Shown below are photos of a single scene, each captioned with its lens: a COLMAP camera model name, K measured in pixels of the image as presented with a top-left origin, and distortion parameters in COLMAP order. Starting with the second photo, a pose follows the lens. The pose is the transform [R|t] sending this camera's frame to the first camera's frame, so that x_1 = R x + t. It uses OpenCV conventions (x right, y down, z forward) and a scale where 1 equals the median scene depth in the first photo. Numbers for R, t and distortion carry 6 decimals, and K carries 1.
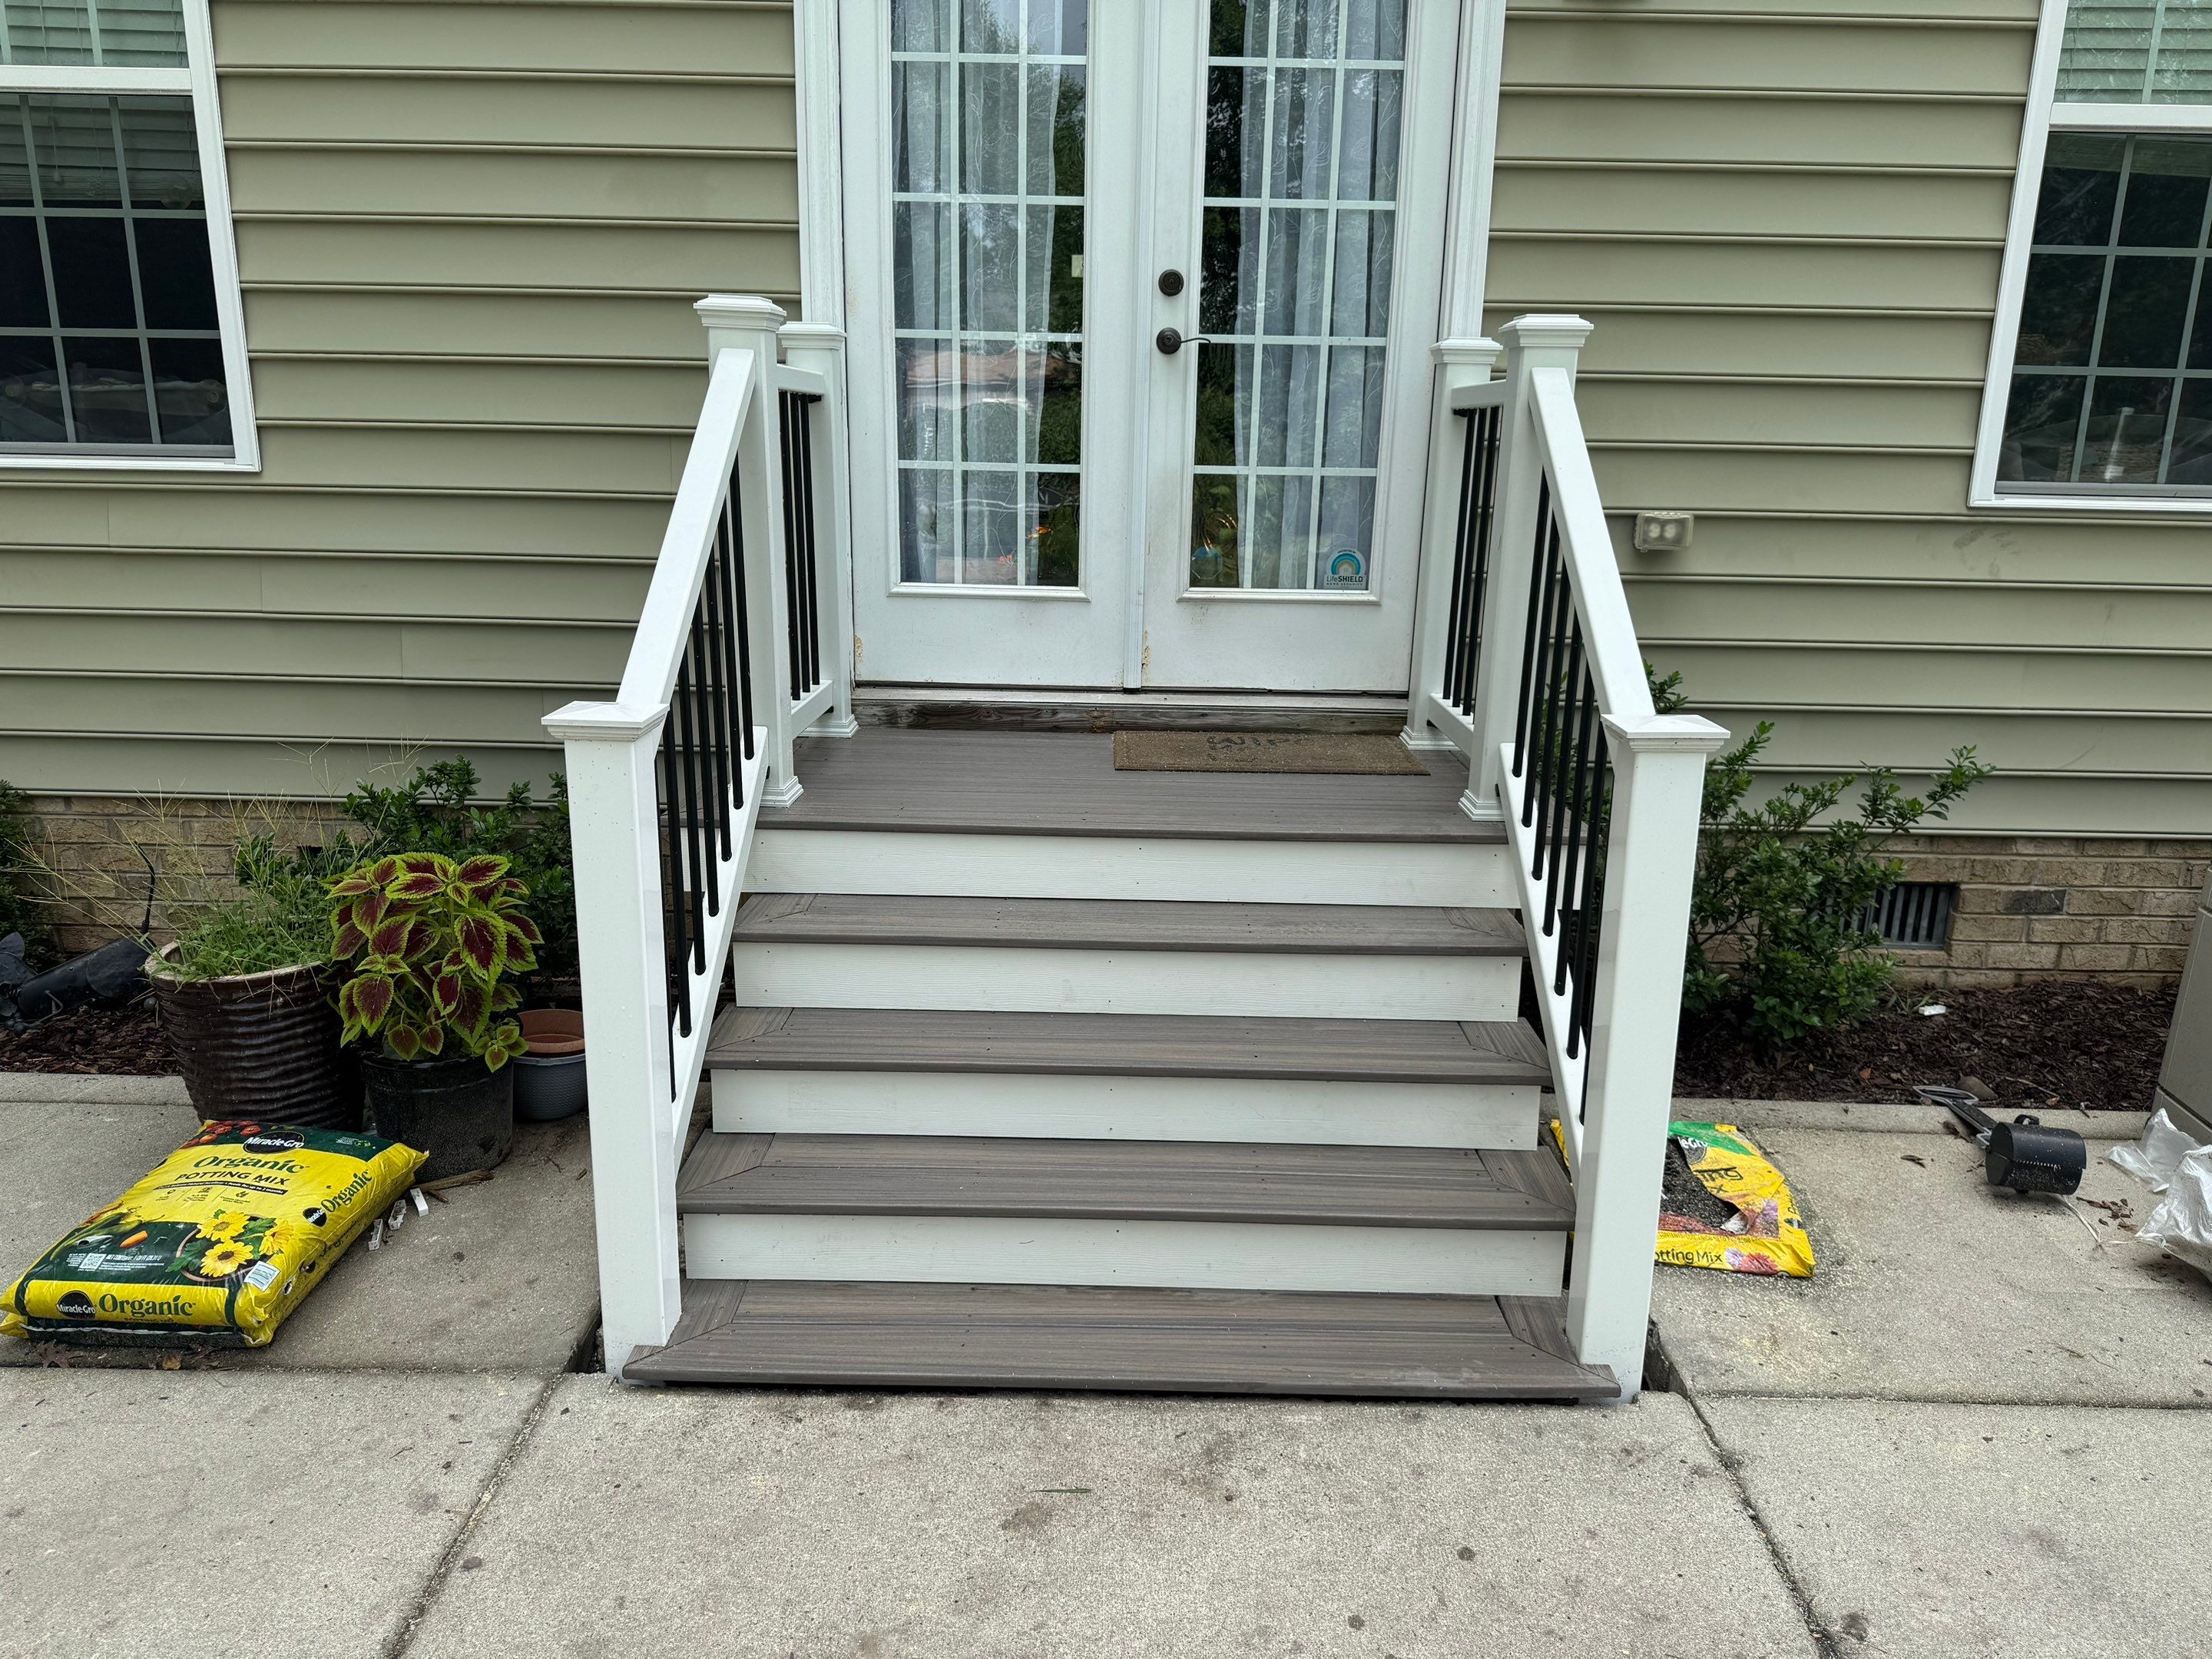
lens RADIAL K [[1545.5, 0, 1123.9], [0, 1545.5, 828.2], [0, 0, 1]] dist [0.039280, -0.047375]
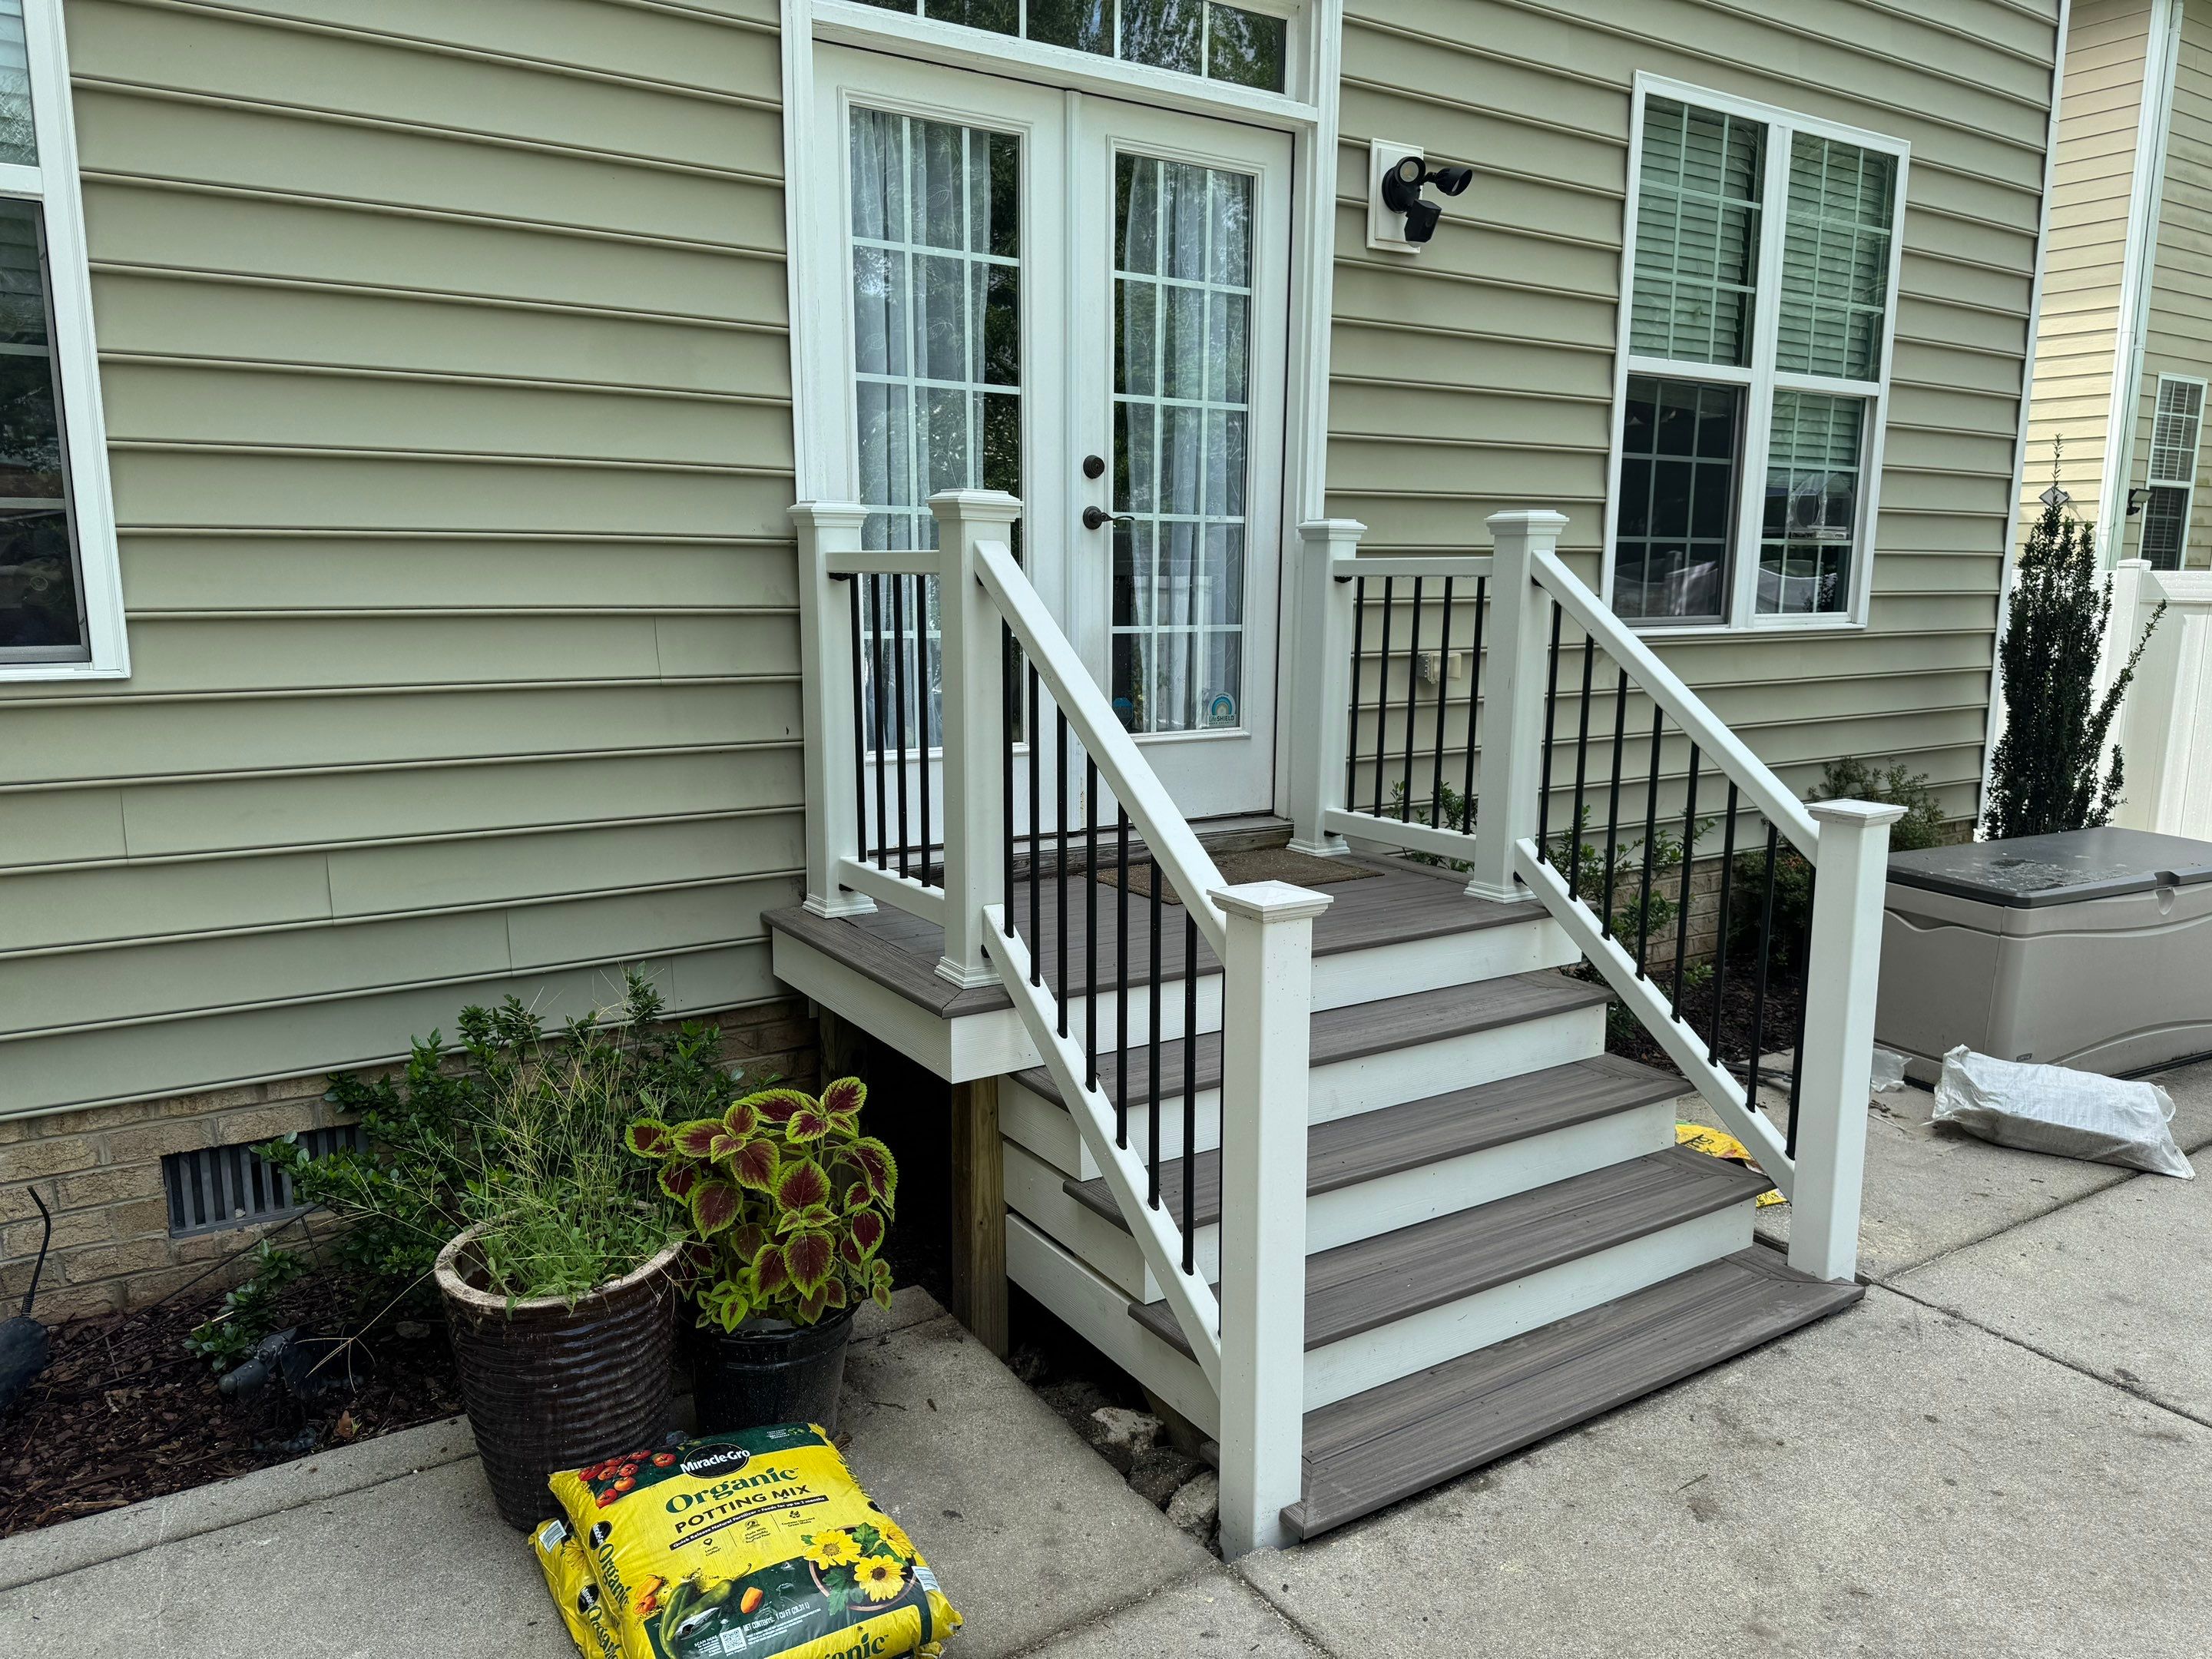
lens RADIAL K [[1533.9, 0, 1125.0], [0, 1533.9, 822.1], [0, 0, 1]] dist [0.115041, -0.135400]
pose [[0.829877, -0.105152, 0.547949, -0.609121], [0.147789, 0.988429, -0.034148, -0.061994], [-0.538018, 0.109319, 0.835815, 0.099005]]
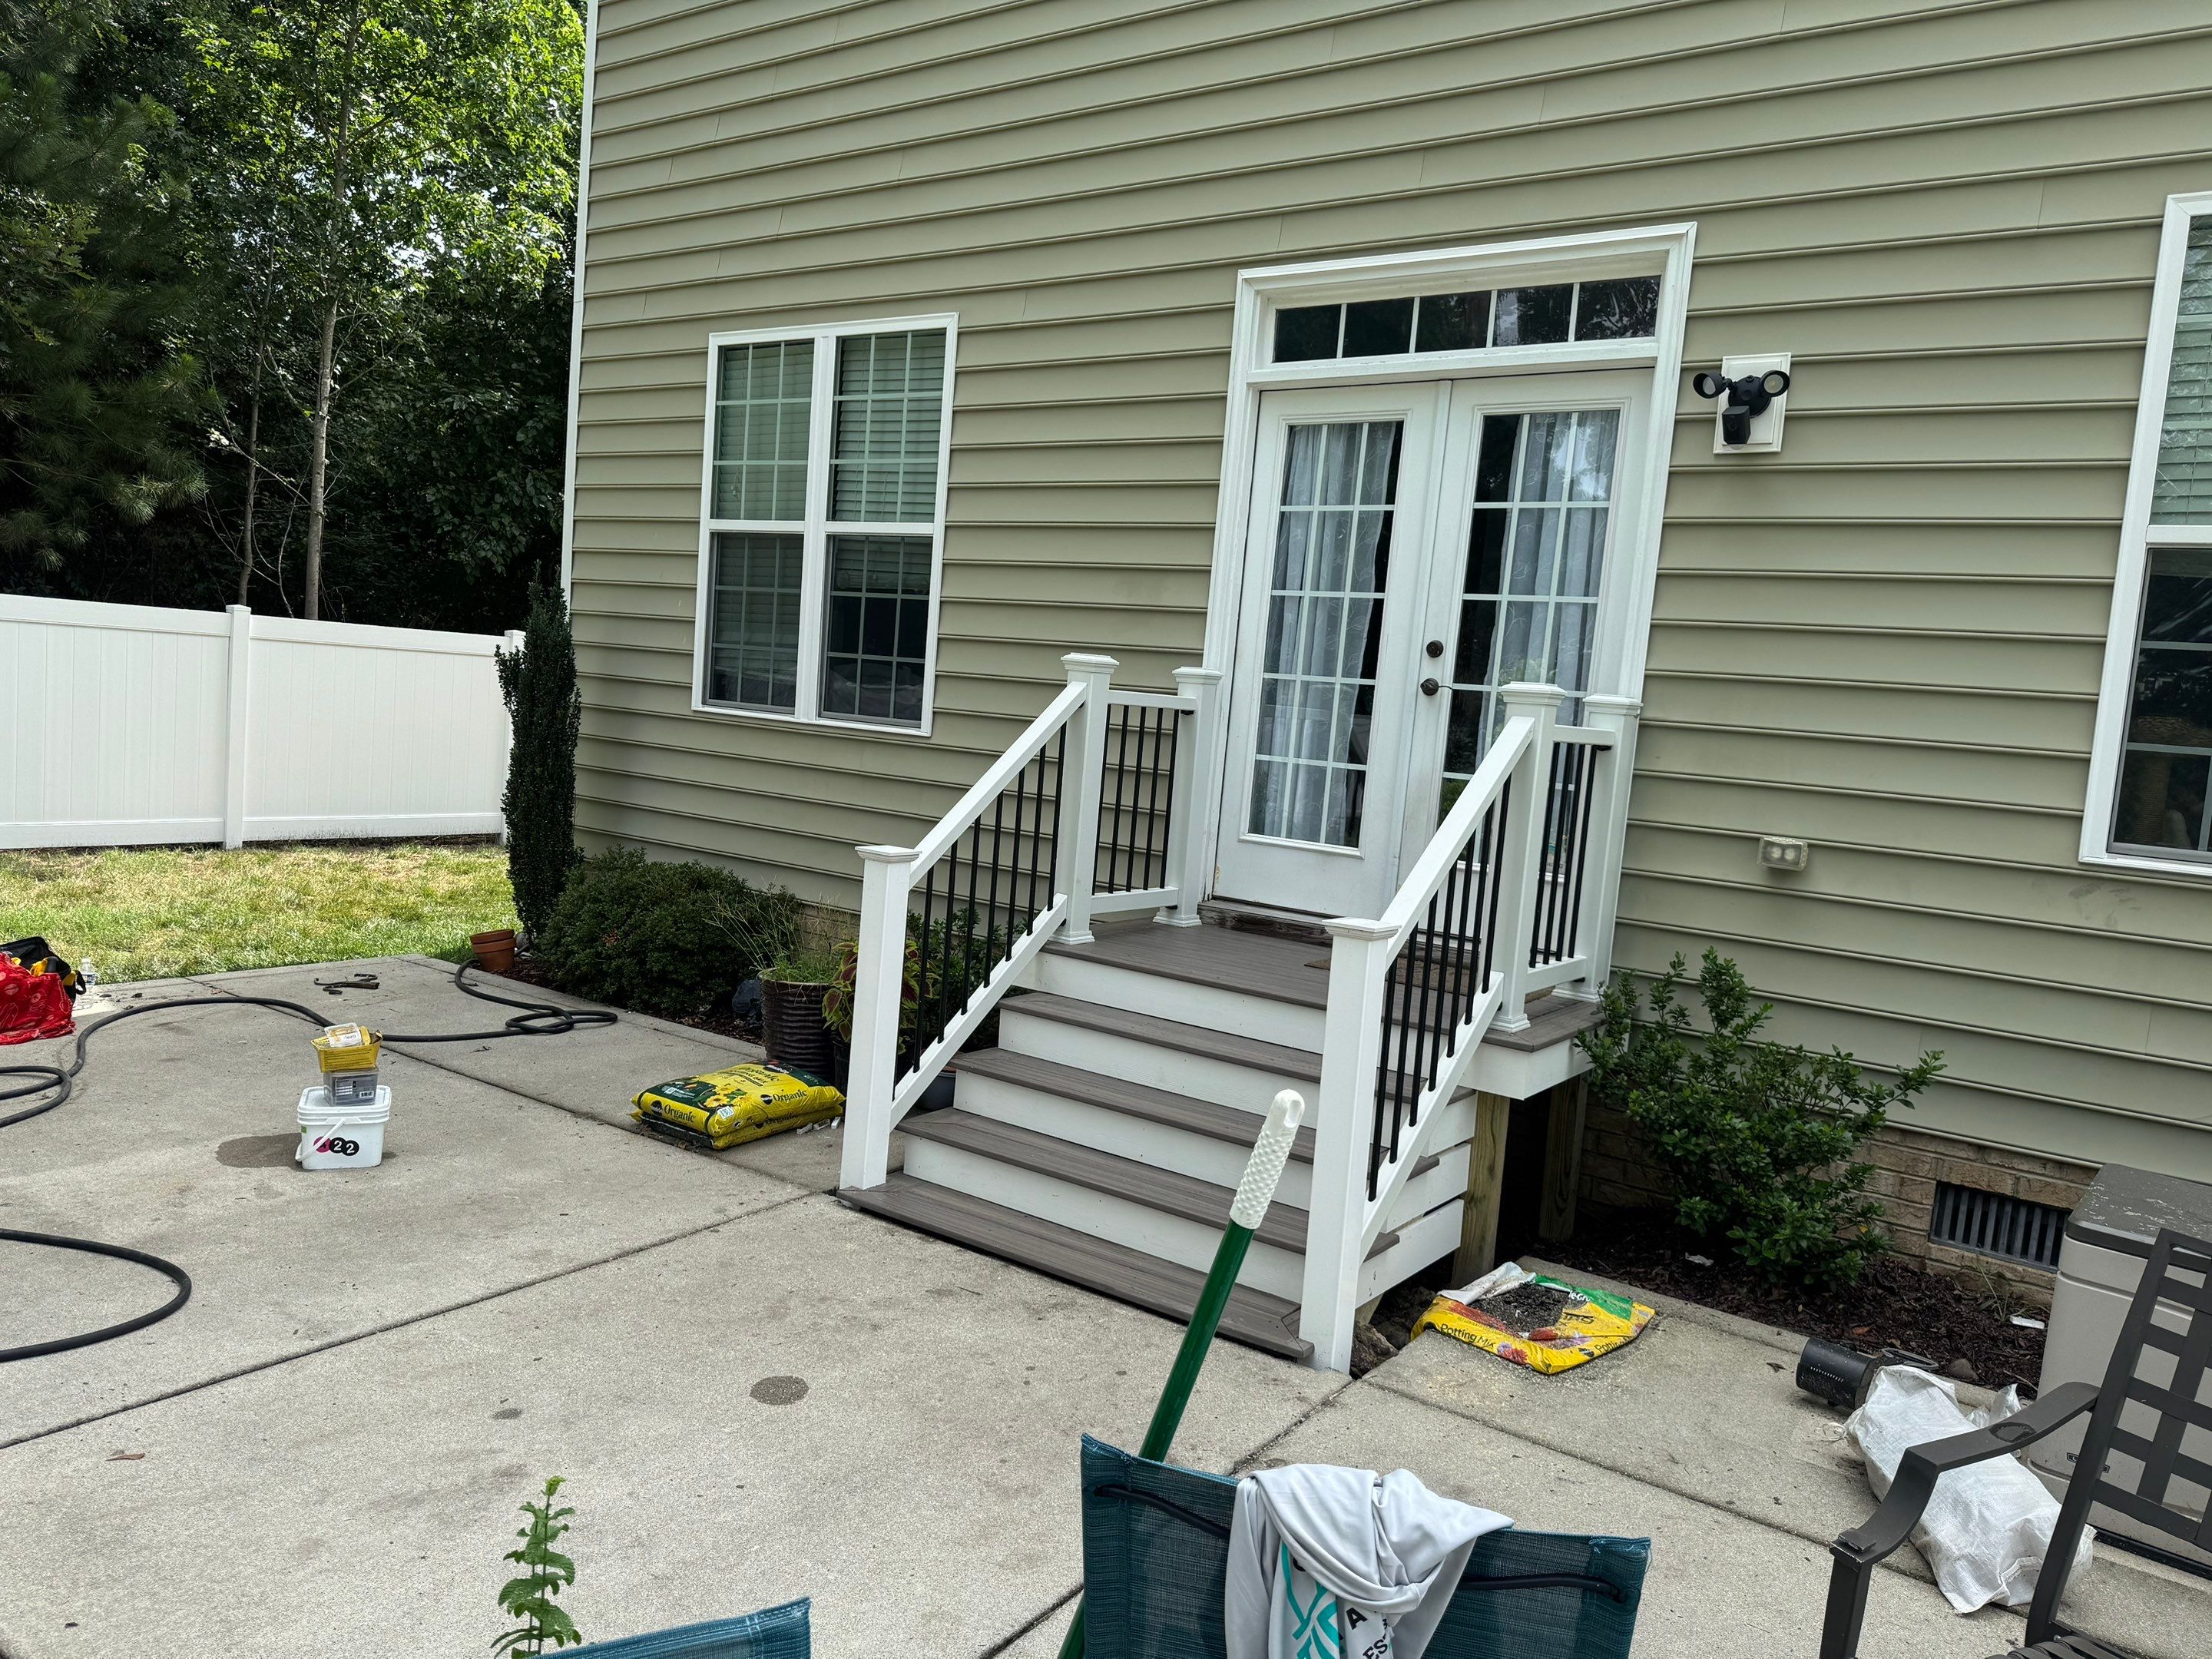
lens RADIAL K [[1533.9, 0, 1125.0], [0, 1533.9, 822.1], [0, 0, 1]] dist [0.115041, -0.135400]
pose [[0.826807, 0.094736, -0.554450, 0.630246], [-0.206702, 0.967919, -0.142855, 0.071341], [0.523129, 0.232720, 0.819864, -0.300297]]
